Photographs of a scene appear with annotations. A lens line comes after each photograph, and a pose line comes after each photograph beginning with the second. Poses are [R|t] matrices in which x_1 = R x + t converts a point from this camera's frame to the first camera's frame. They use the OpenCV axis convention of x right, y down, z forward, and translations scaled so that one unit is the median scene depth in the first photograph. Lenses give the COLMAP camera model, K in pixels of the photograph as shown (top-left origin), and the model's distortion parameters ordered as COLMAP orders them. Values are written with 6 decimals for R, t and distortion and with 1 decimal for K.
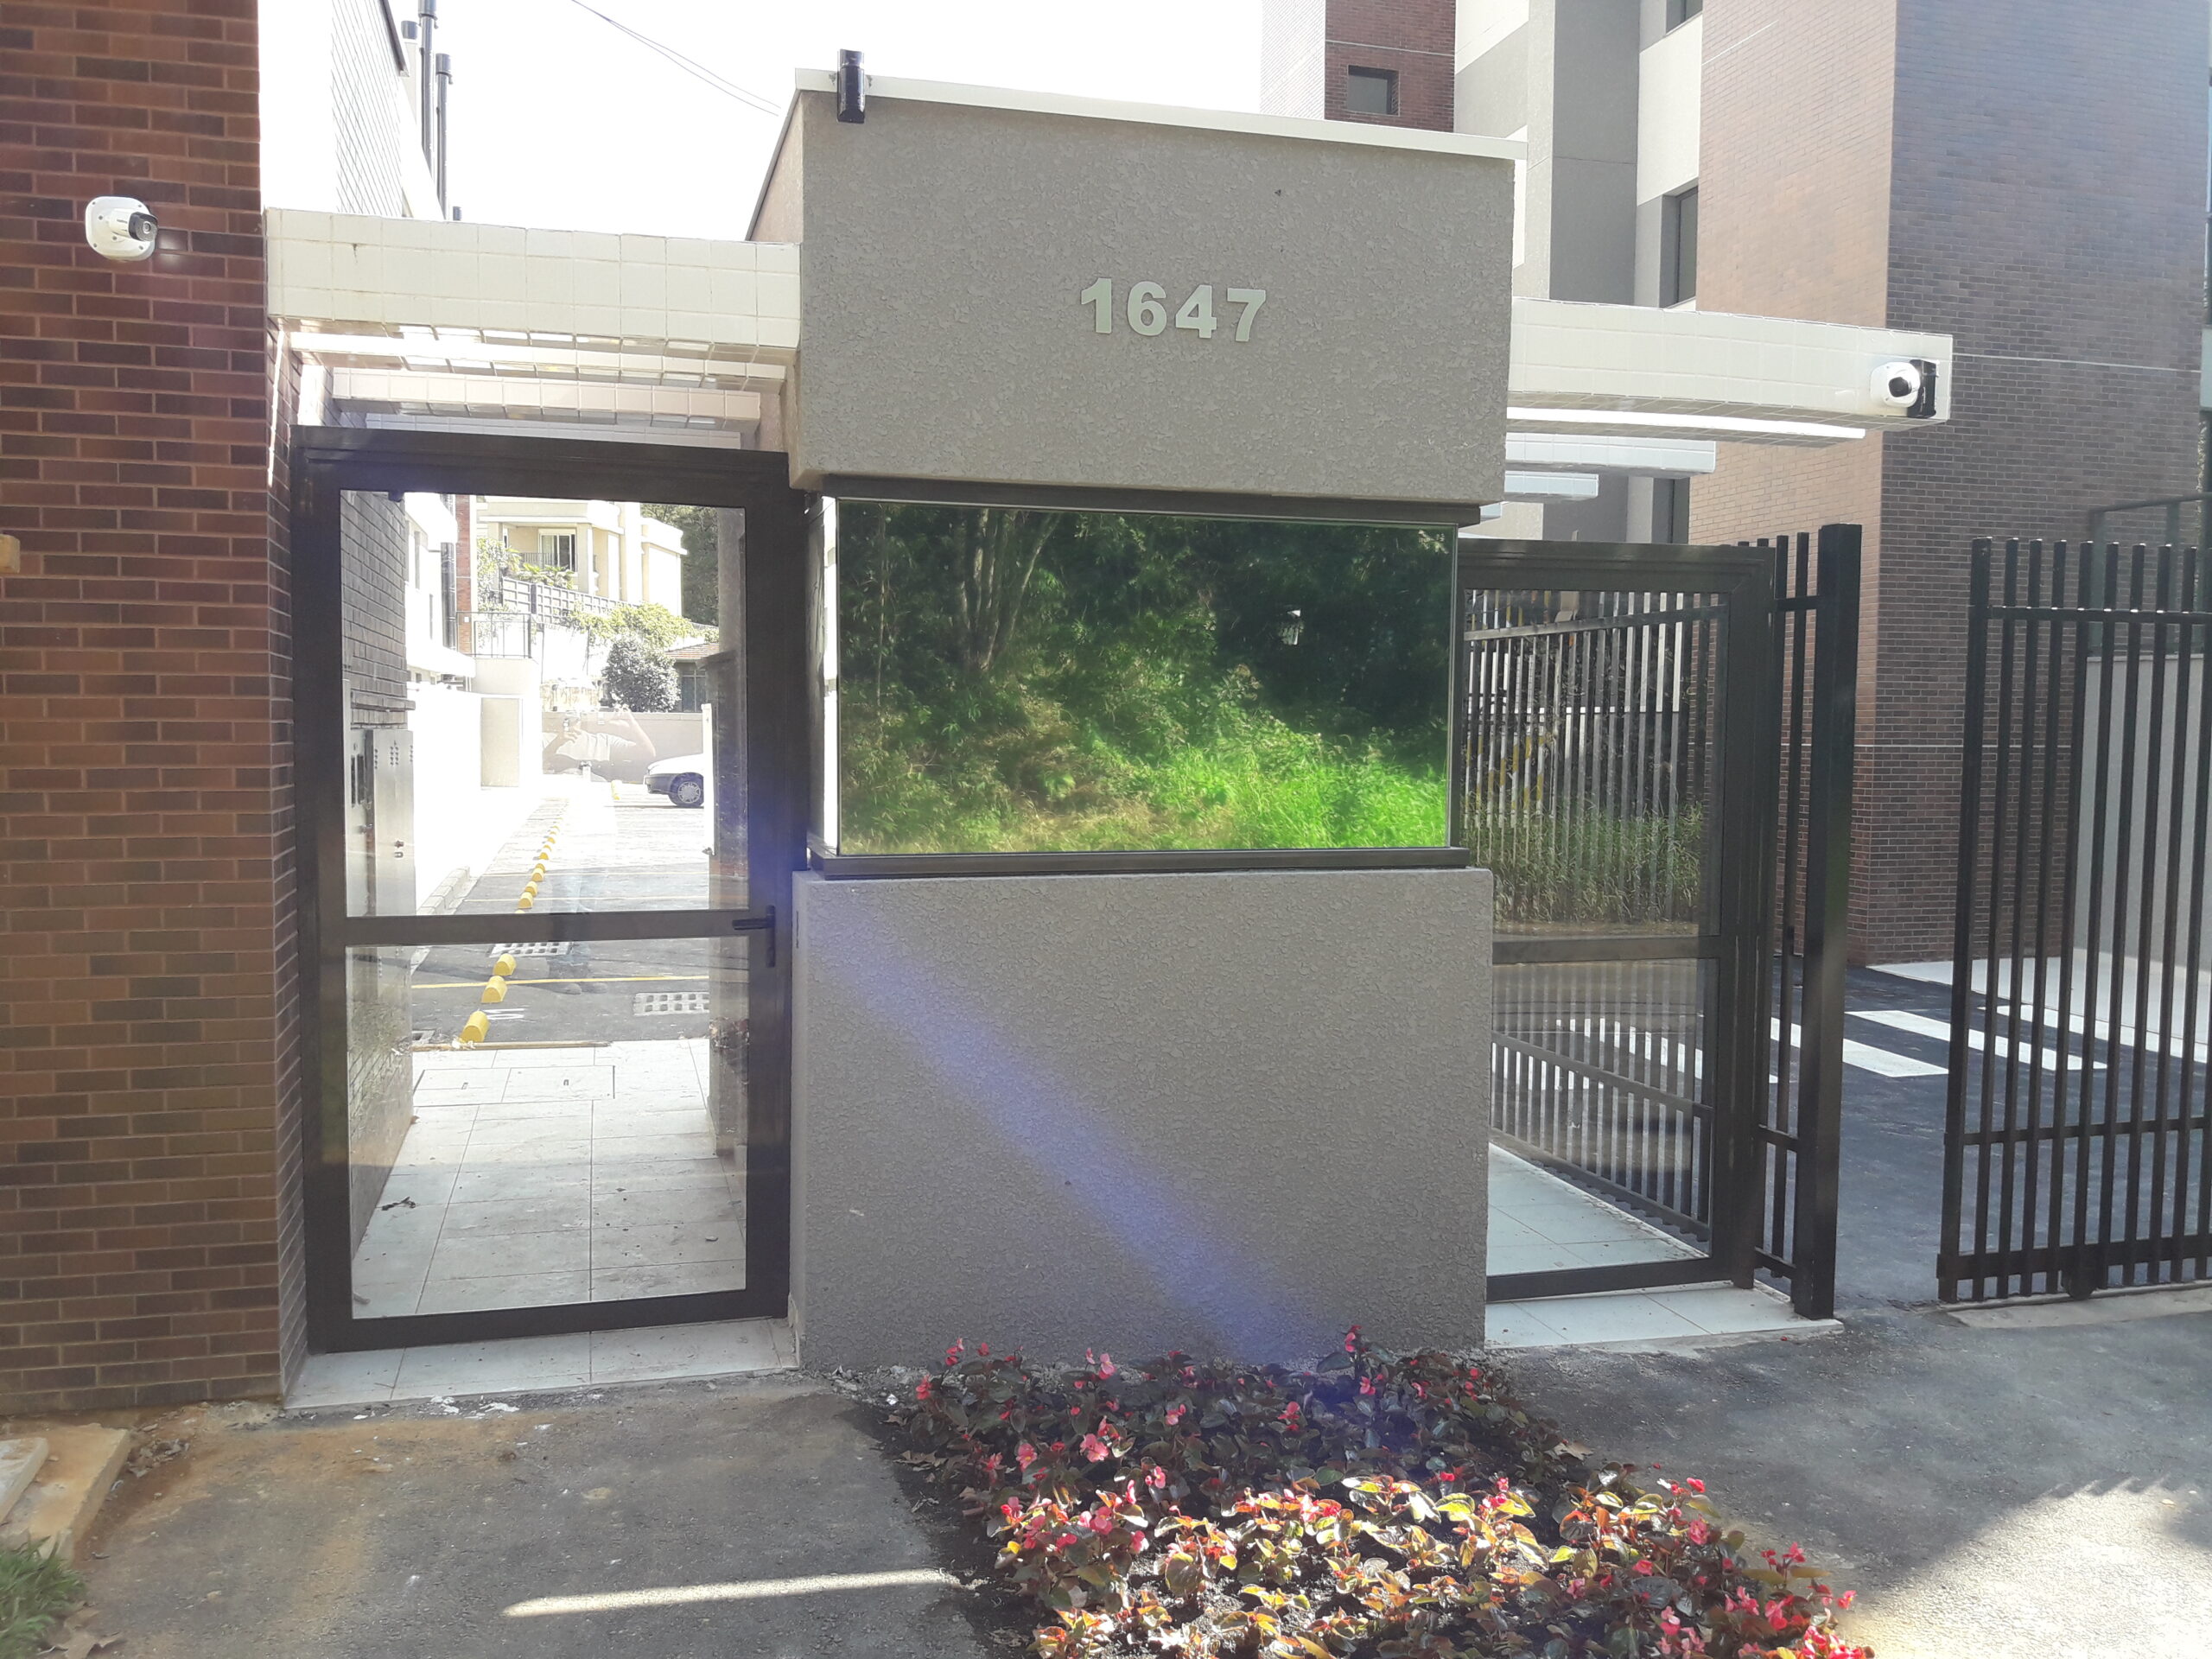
lens RADIAL K [[1804.1, 0, 1106.0], [0, 1804.1, 829.5], [0, 0, 1]] dist [0.004881, -0.042144]
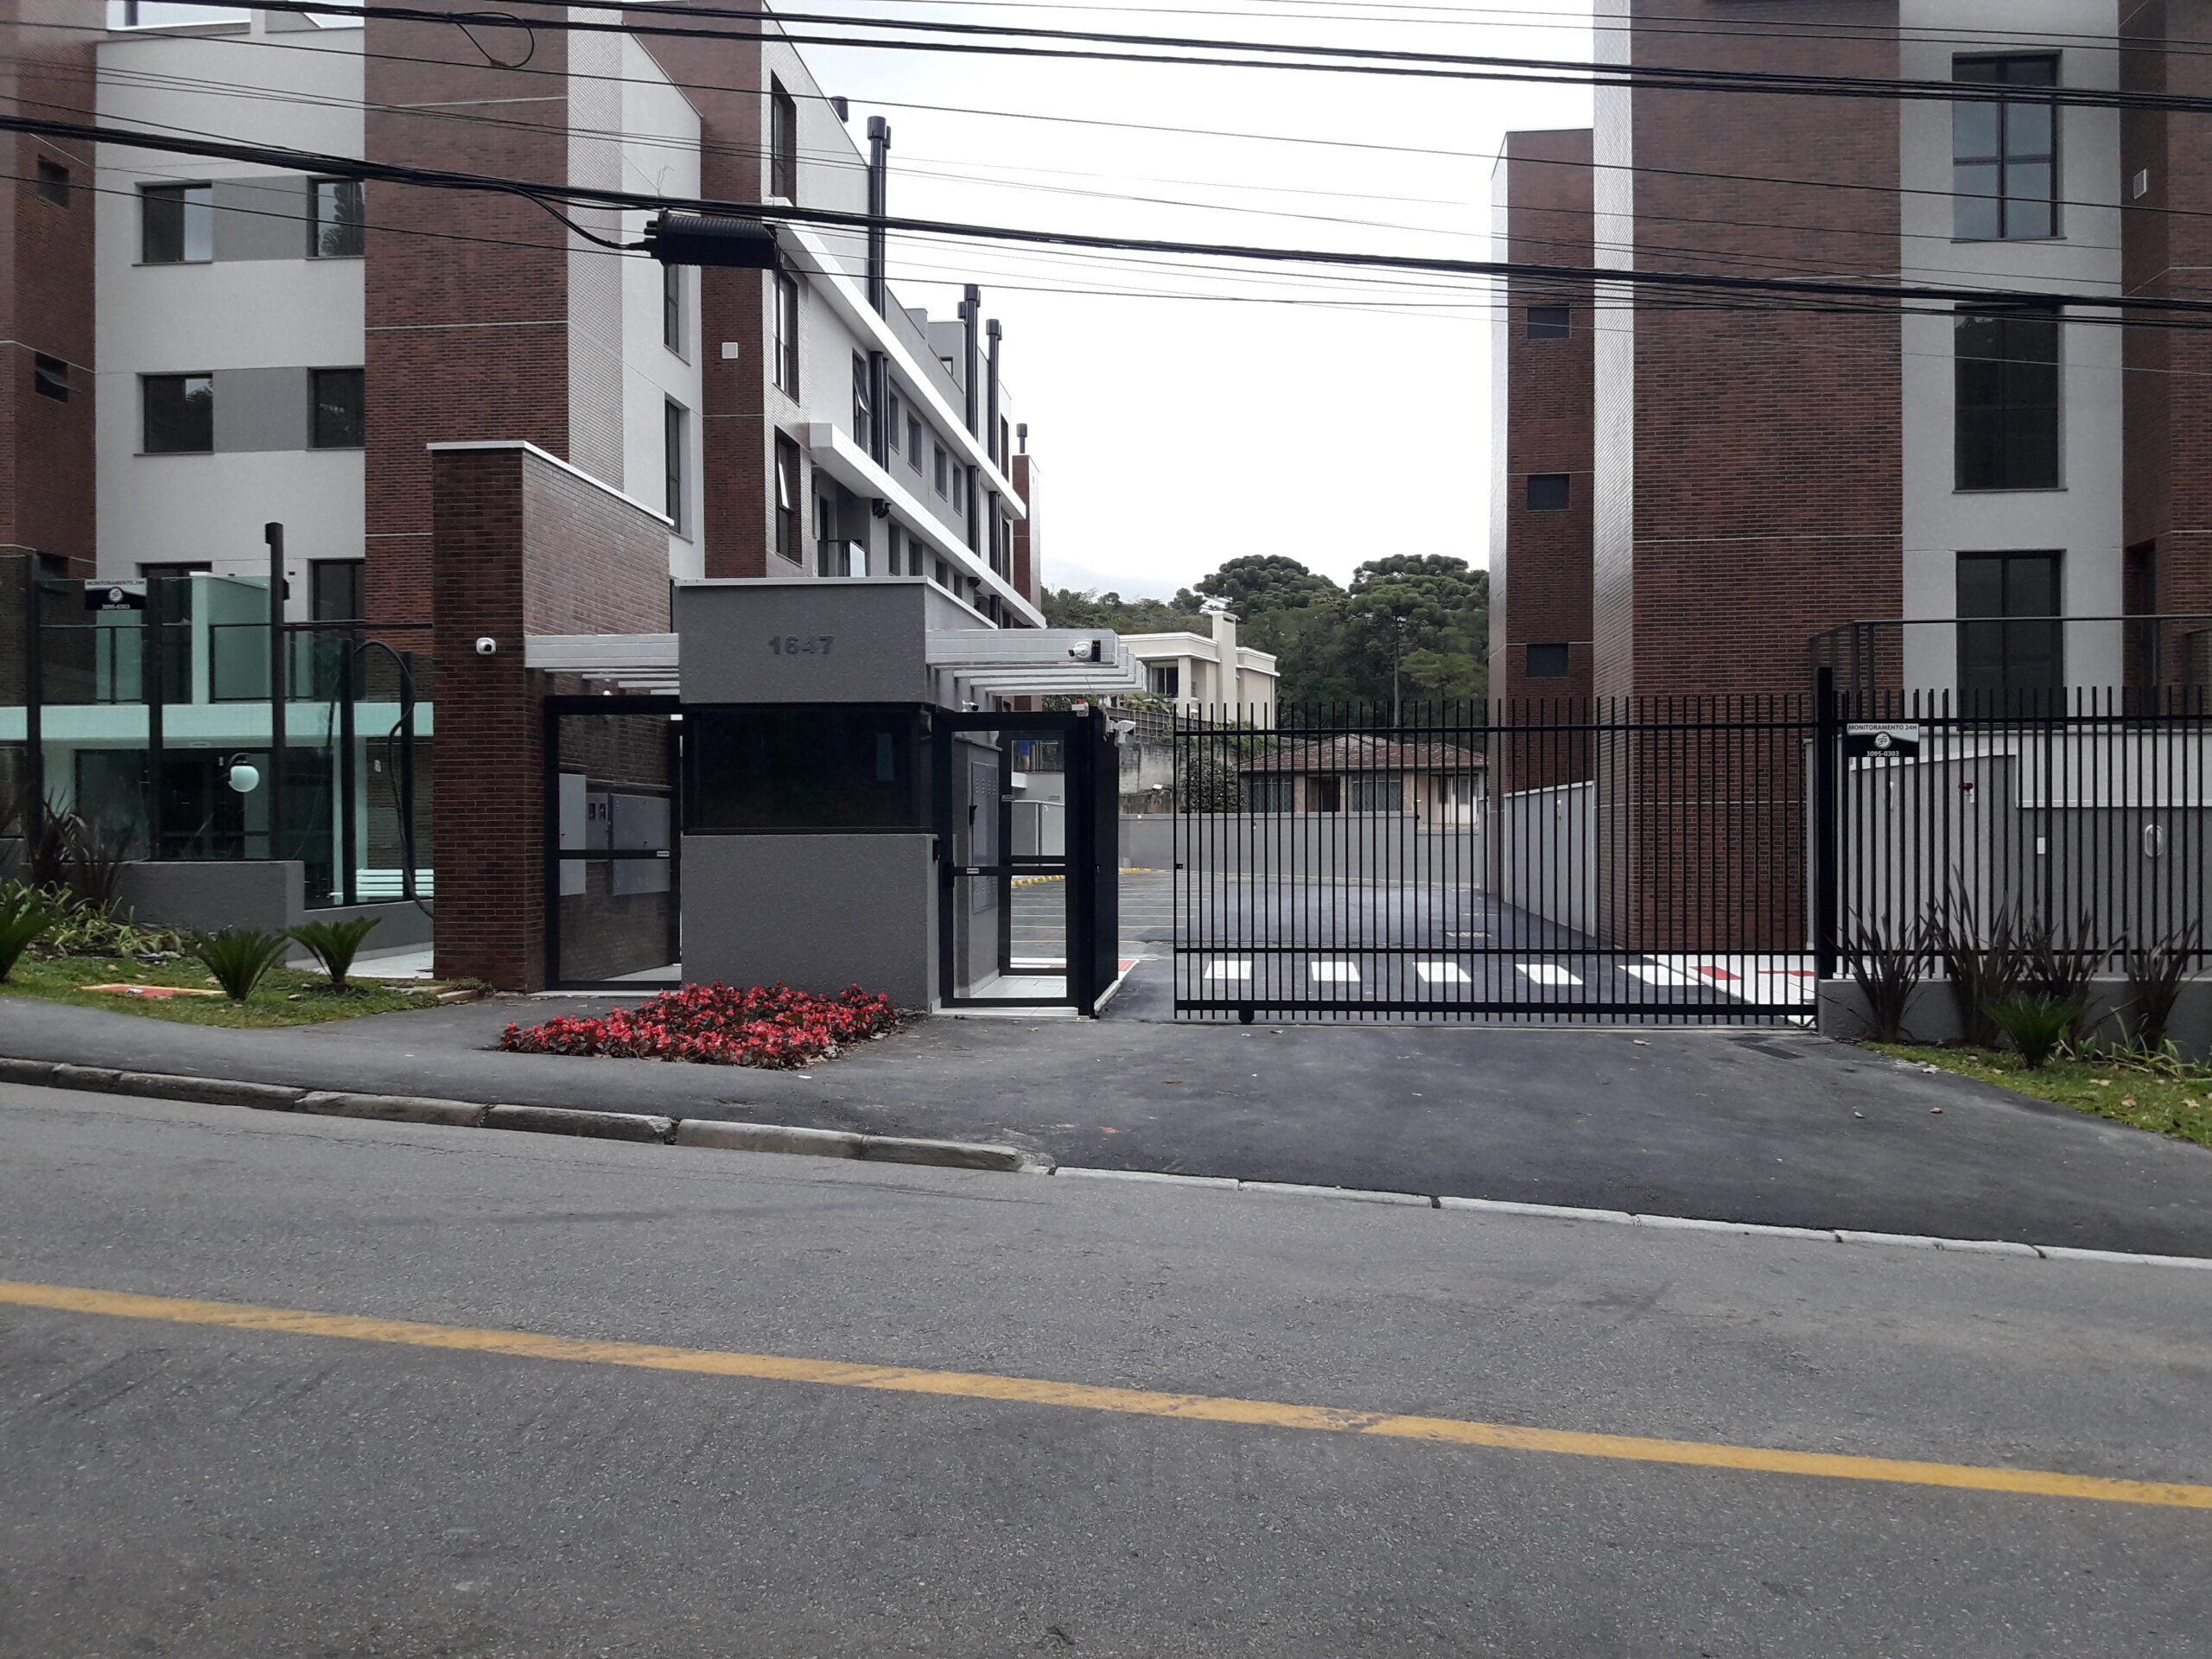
lens RADIAL K [[1804.1, 0, 1106.0], [0, 1804.1, 829.5], [0, 0, 1]] dist [0.004881, -0.042144]
pose [[0.933010, -0.014798, -0.359547, 0.545676], [-0.007428, 0.998149, -0.060358, 0.067154], [0.359775, 0.058985, 0.931173, -0.541337]]
